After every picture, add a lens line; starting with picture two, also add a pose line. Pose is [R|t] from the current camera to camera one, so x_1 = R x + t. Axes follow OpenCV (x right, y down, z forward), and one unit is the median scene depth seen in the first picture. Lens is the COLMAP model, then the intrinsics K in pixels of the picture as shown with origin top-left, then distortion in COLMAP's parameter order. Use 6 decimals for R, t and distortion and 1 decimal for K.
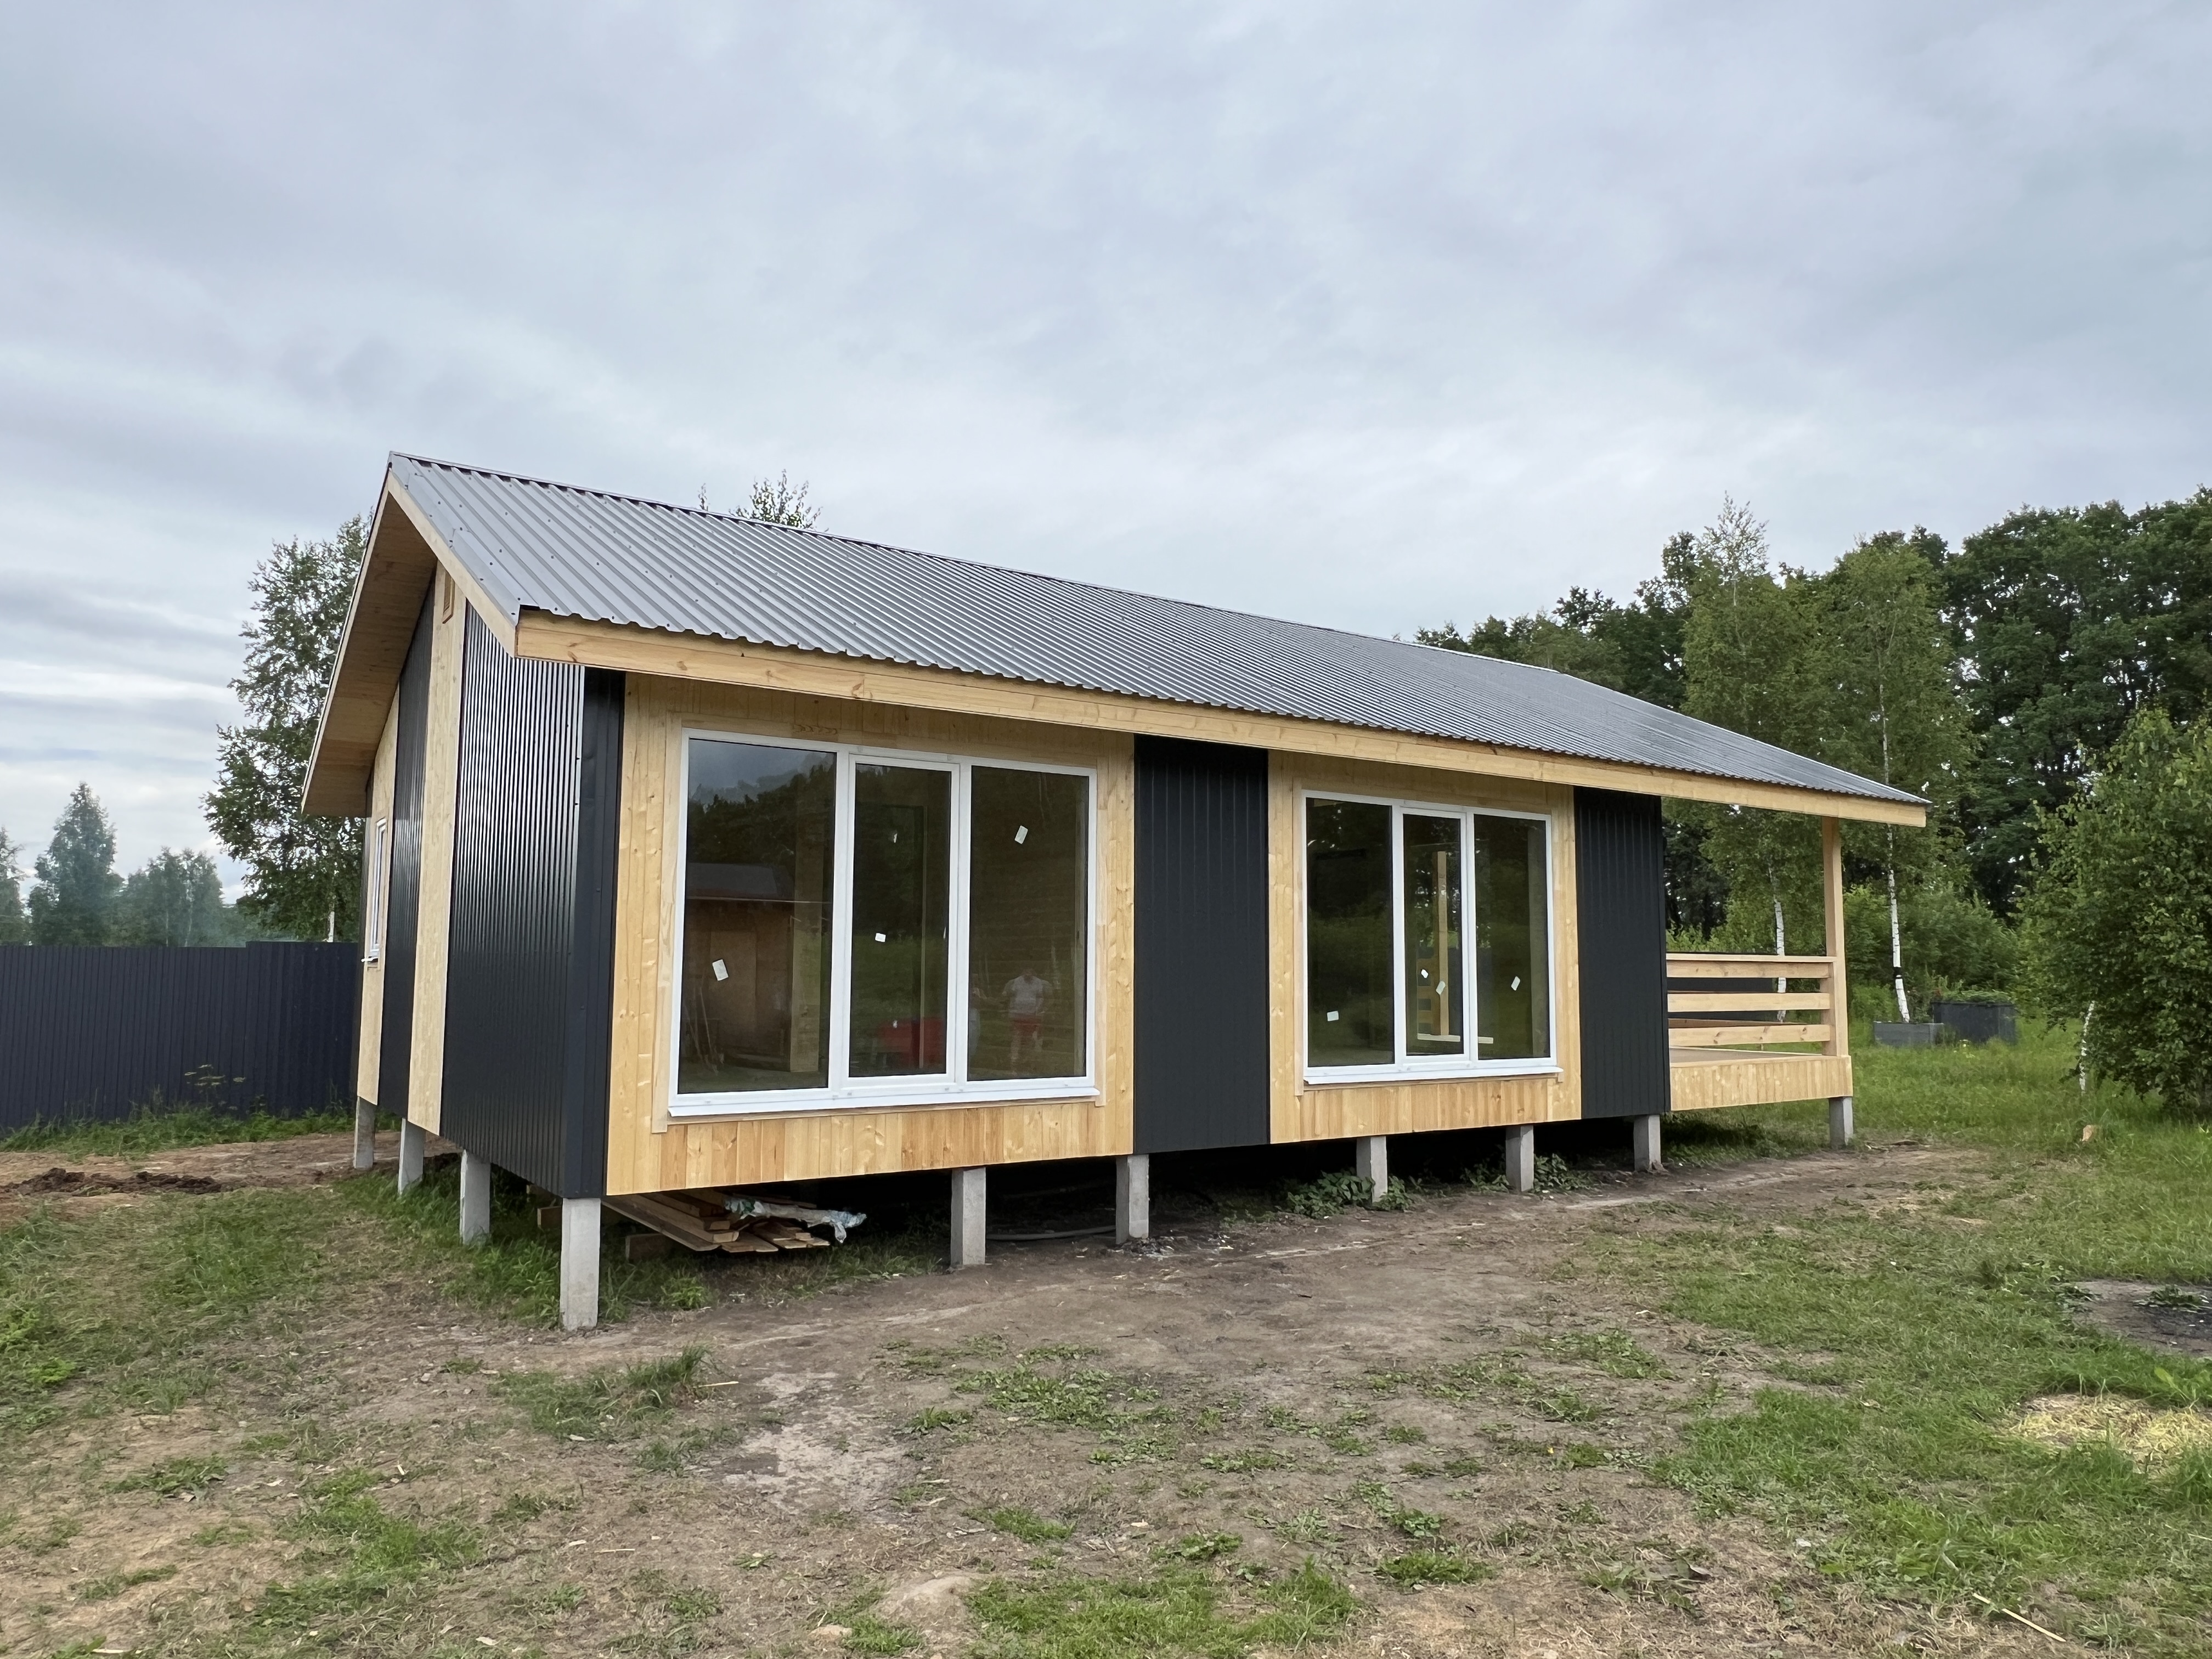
lens RADIAL K [[1470.2, 0, 1084.3], [0, 1470.2, 823.0], [0, 0, 1]] dist [-0.004208, 0.000427]
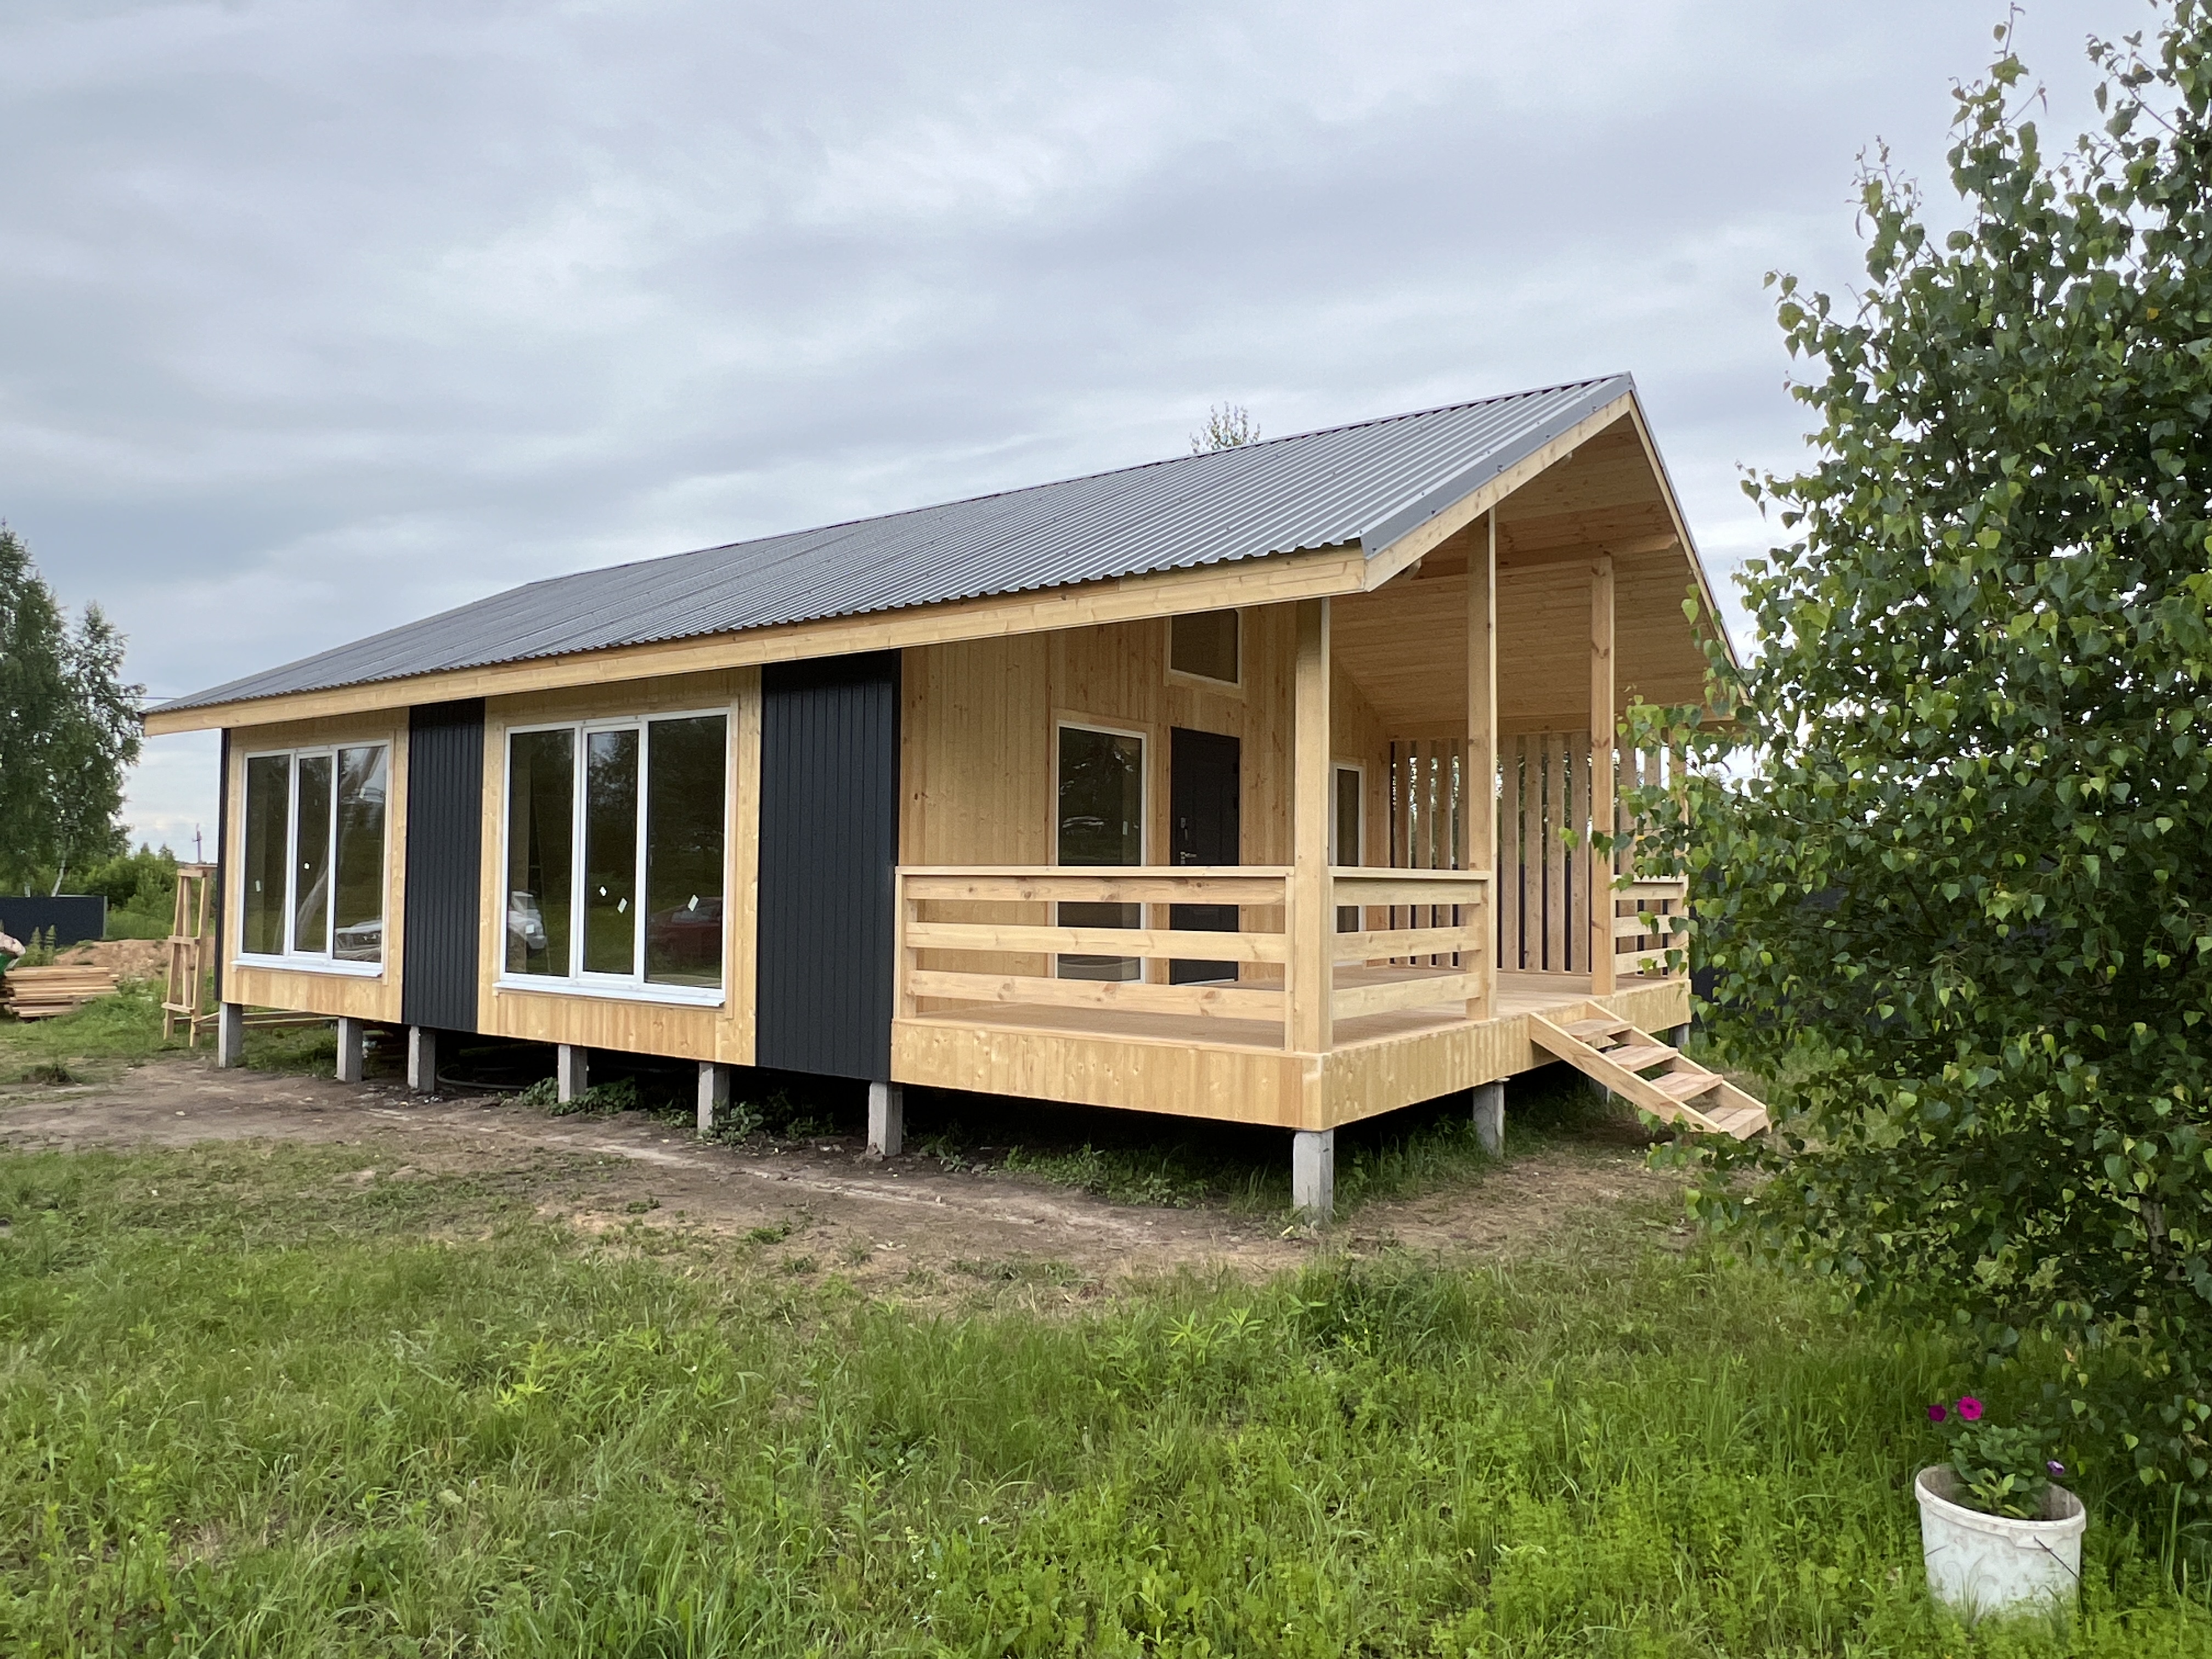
lens RADIAL K [[1470.2, 0, 1087.7], [0, 1470.2, 831.5], [0, 0, 1]] dist [-0.004208, 0.000427]
pose [[0.342372, -0.035797, -0.938882, 1.303890], [0.088664, 0.996046, -0.005644, 0.098739], [0.935372, -0.081312, 0.344192, 0.986060]]
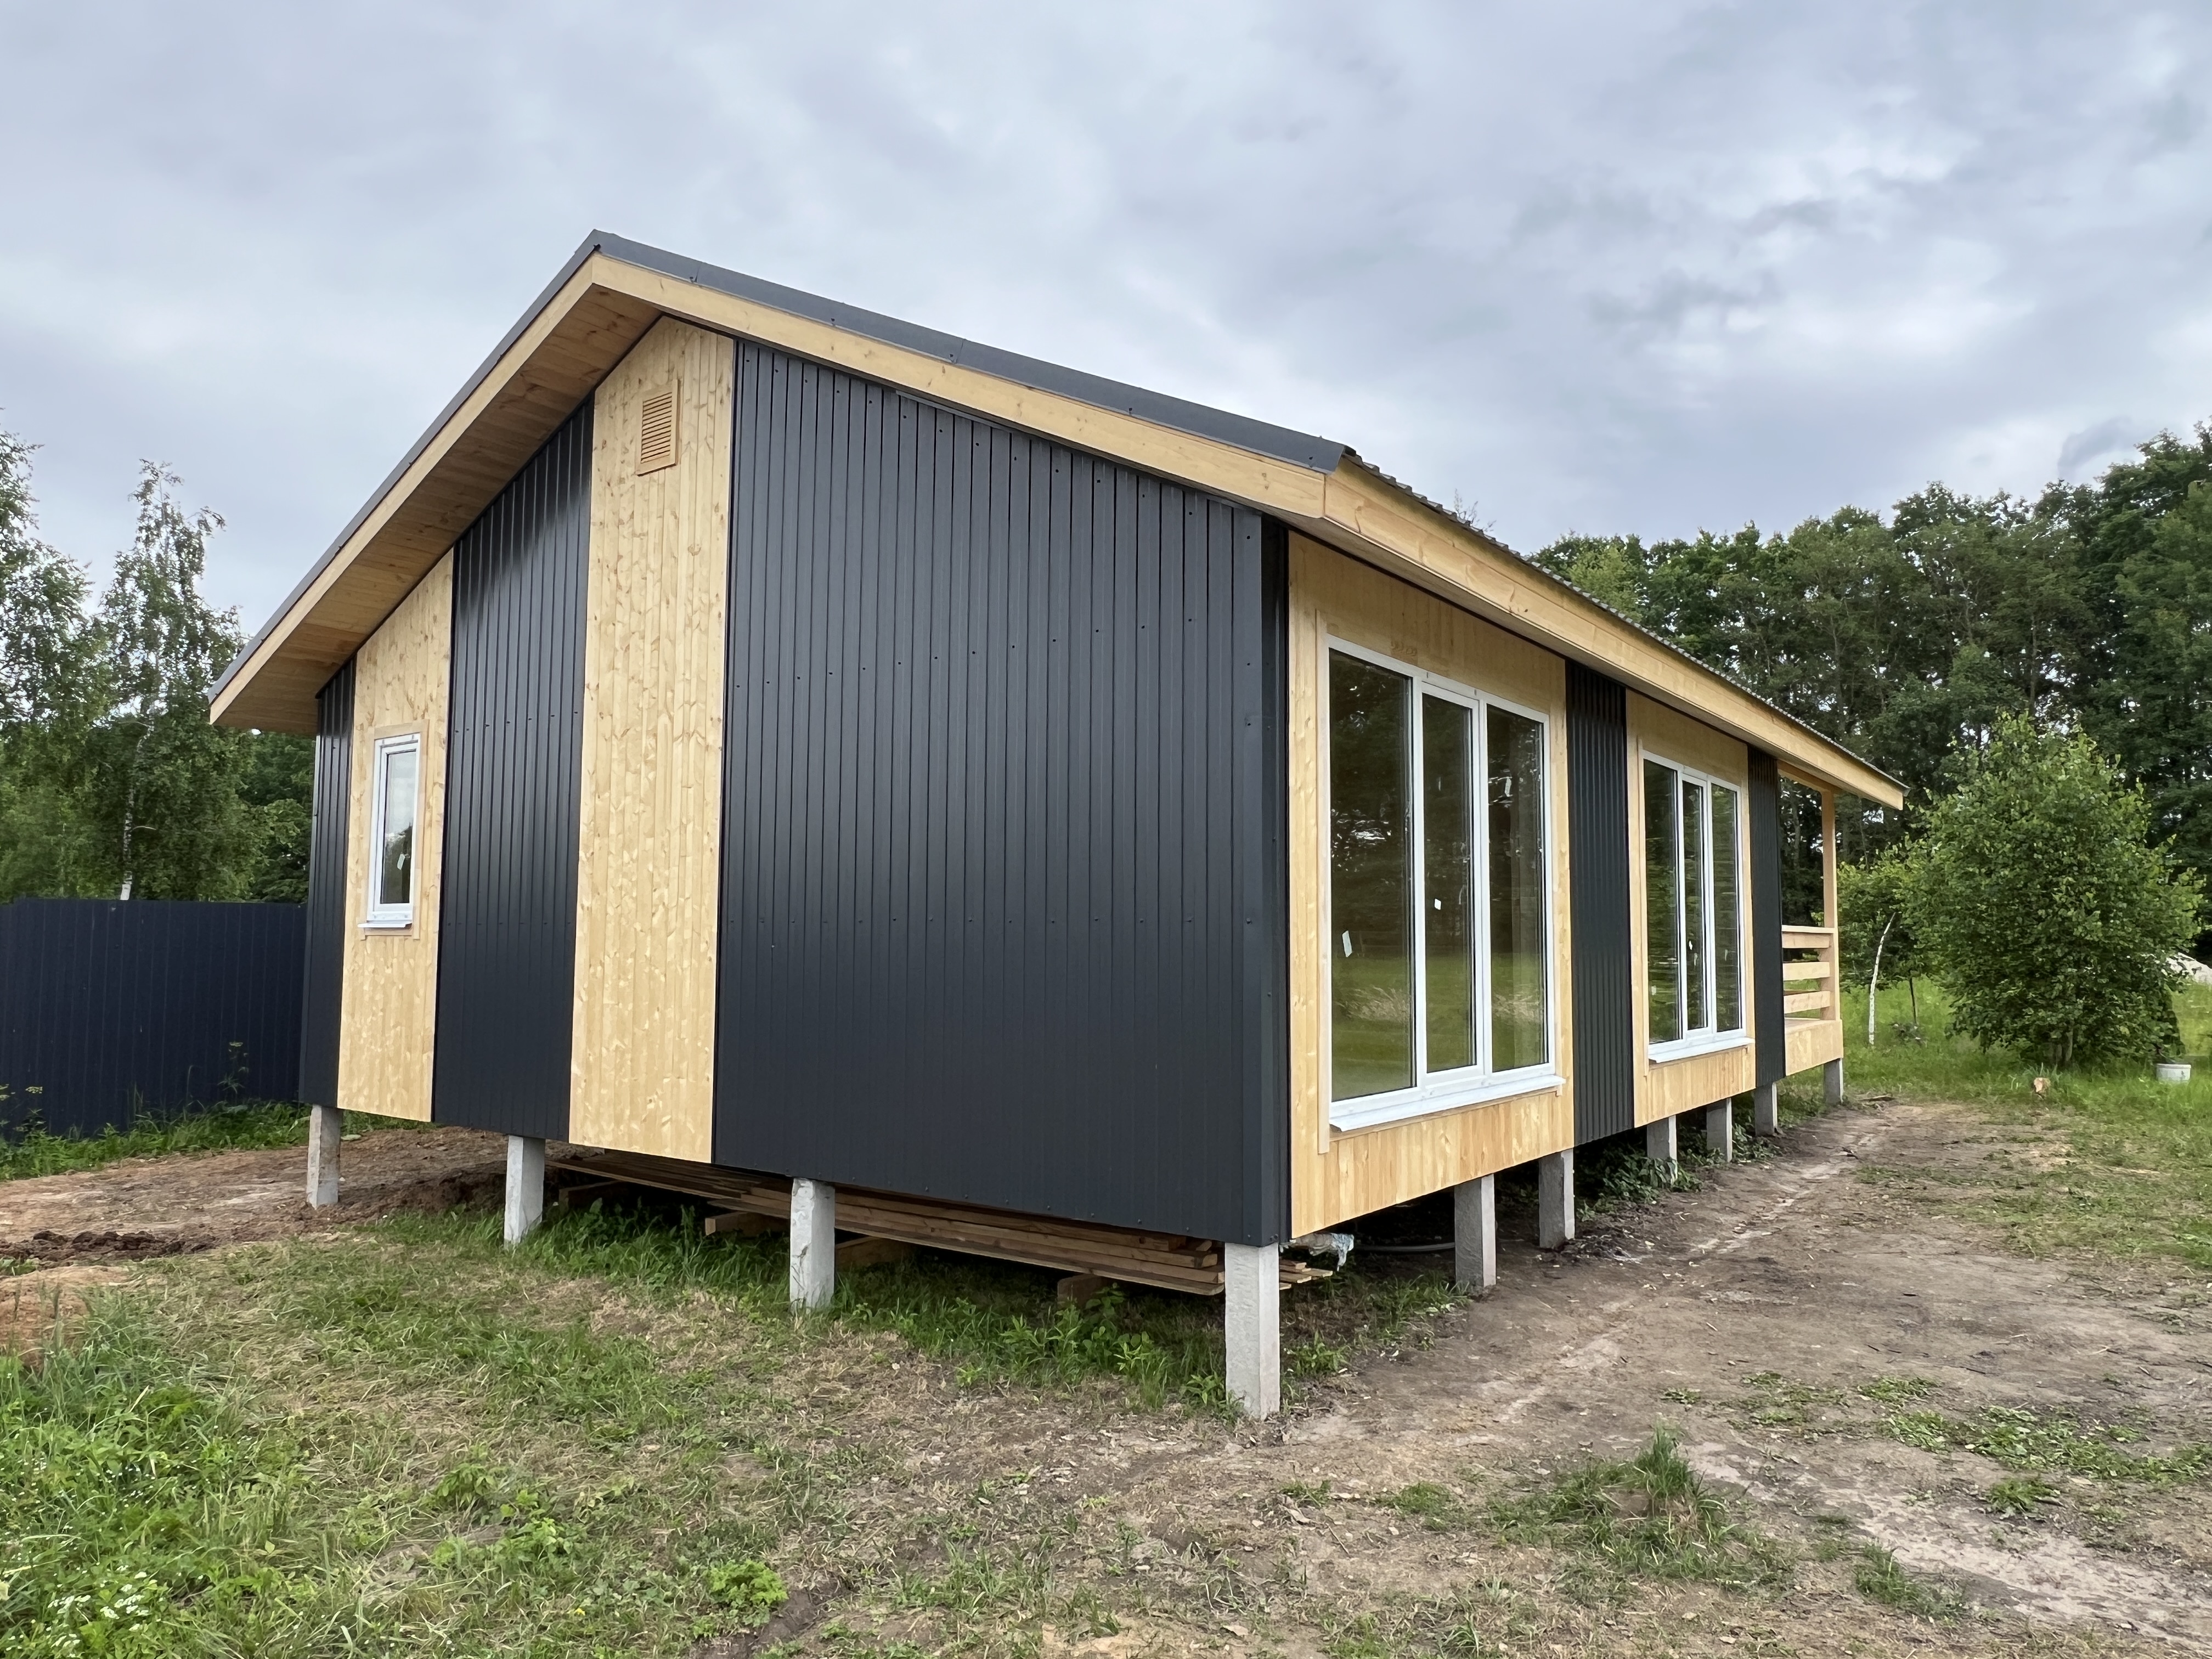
lens RADIAL K [[1470.2, 0, 1091.4], [0, 1470.2, 832.4], [0, 0, 1]] dist [-0.004208, 0.000427]
pose [[0.943416, 0.025328, 0.330644, -0.473326], [-0.035074, 0.999107, 0.023543, 0.019533], [-0.329752, -0.033808, 0.943462, 0.223243]]
